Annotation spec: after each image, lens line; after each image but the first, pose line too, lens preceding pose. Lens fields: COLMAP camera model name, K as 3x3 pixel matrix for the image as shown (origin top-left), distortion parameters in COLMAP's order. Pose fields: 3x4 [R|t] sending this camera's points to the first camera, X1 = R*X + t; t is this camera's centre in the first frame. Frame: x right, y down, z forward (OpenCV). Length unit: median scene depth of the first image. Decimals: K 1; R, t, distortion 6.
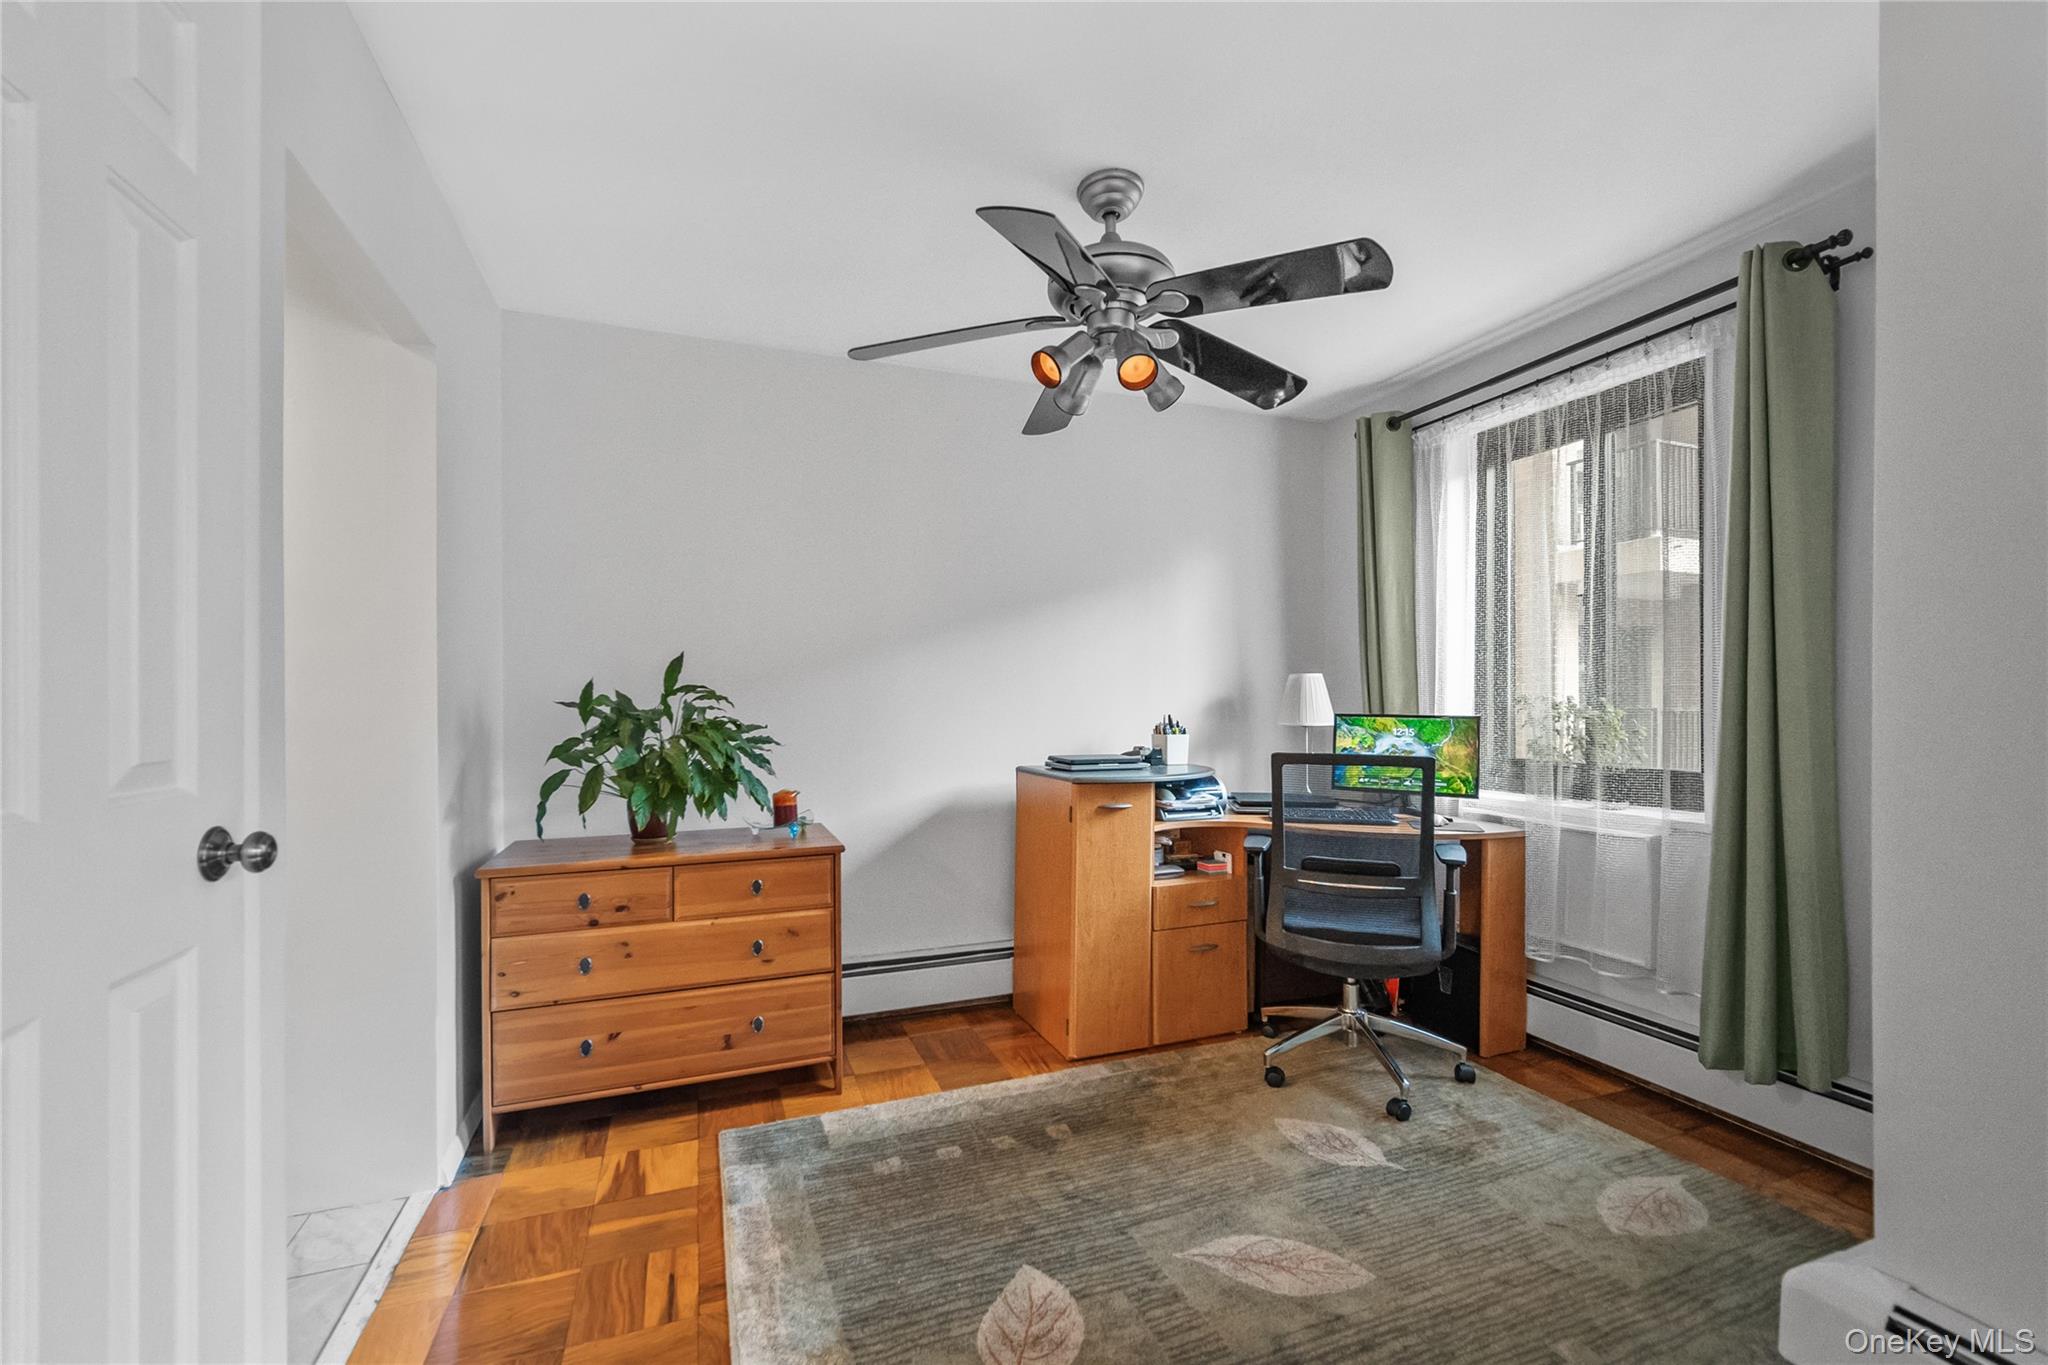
lens RADIAL K [[860.4, 0, 1052.7], [0, 860.4, 696.0], [0, 0, 1]] dist [-0.000314, 0.000063]
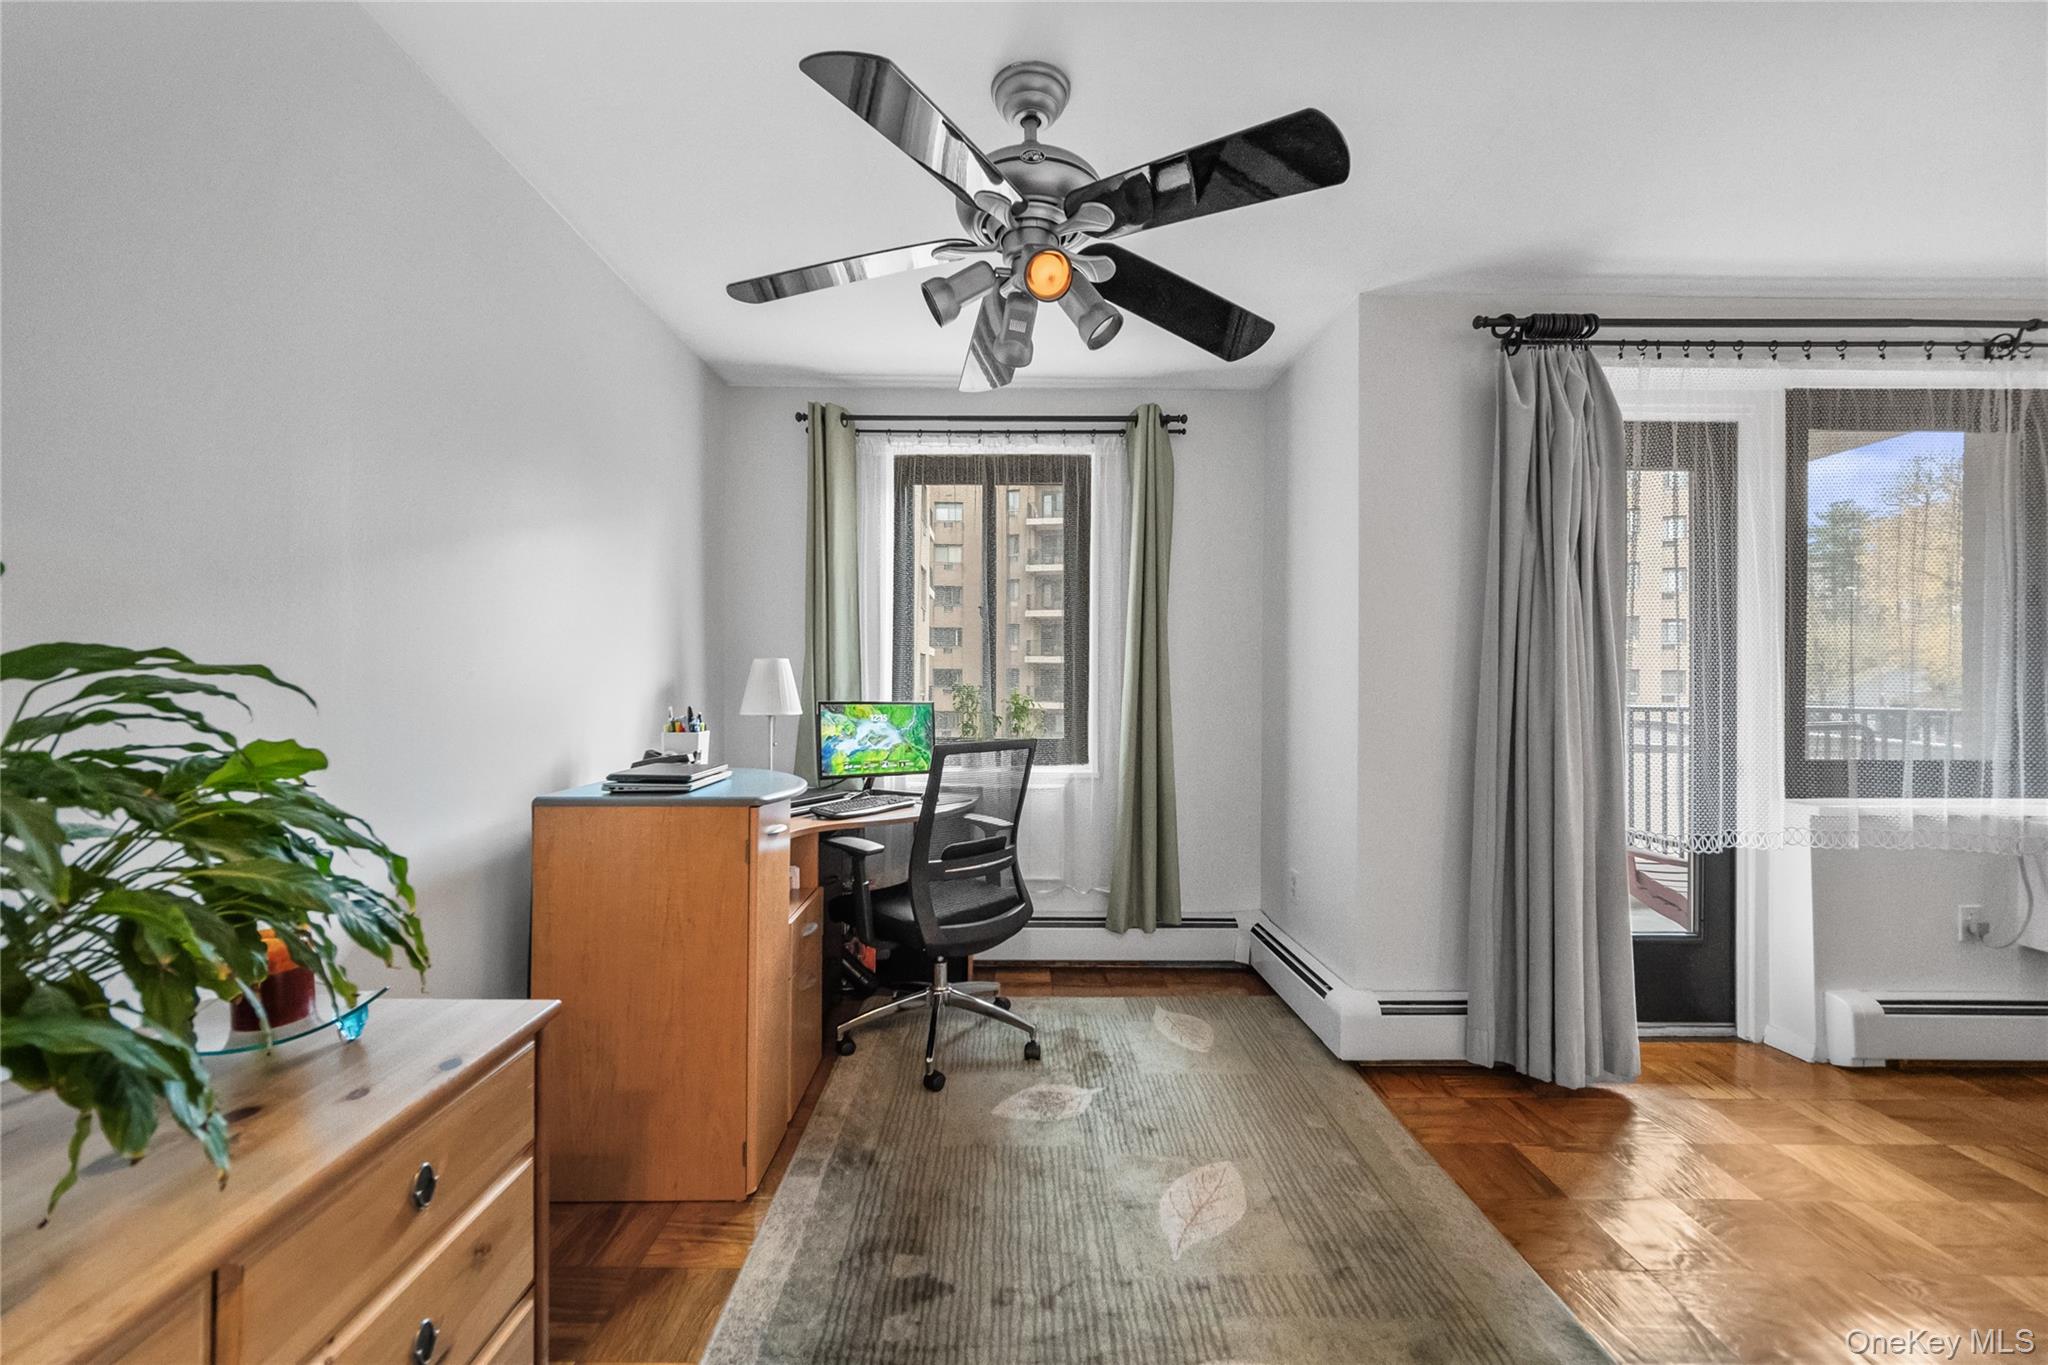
lens RADIAL K [[785.2, 0, 1024.0], [0, 785.2, 682.5], [0, 0, 1]] dist [-0.025599, 0.000225]
pose [[0.364532, 0.008017, 0.931156, -0.530923], [-0.015430, 0.999878, -0.002568, -0.002300], [-0.931063, -0.013432, 0.364611, 0.603361]]
